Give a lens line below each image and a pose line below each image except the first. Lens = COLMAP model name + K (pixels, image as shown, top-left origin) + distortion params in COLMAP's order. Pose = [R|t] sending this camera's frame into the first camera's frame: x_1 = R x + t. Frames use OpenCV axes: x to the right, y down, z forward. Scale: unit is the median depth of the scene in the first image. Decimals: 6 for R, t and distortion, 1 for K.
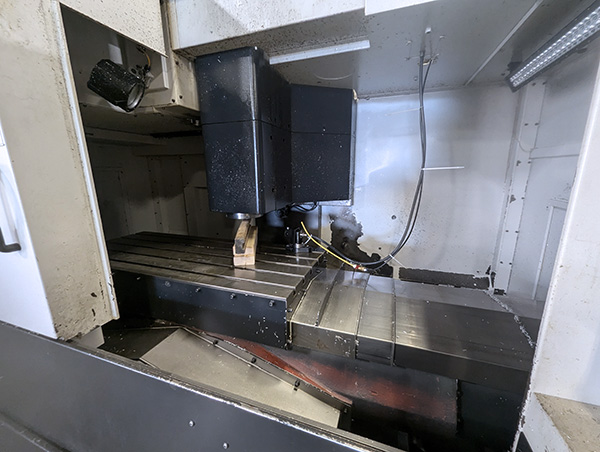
lens RADIAL K [[240.7, 0, 300.0], [0, 240.7, 226.0], [0, 0, 1]] dist [-0.000243, 0.000015]
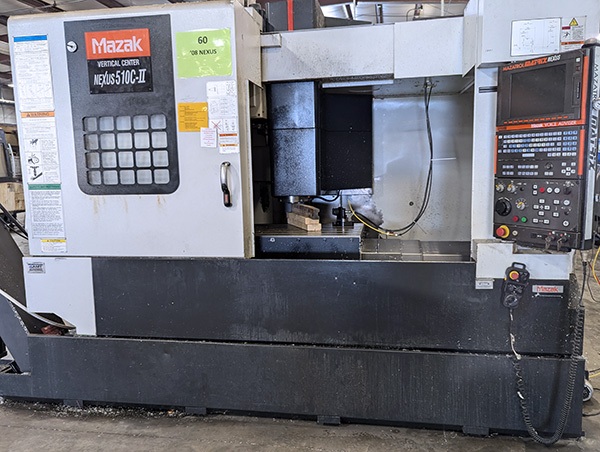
lens RADIAL K [[425.0, 0, 300.0], [0, 425.0, 226.0], [0, 0, 1]] dist [-0.000143, -0.002829]
pose [[0.989552, -0.038802, 0.138855, -0.410583], [0.049614, 0.995928, -0.075270, 0.200276], [-0.135369, 0.081372, 0.987448, -0.886133]]
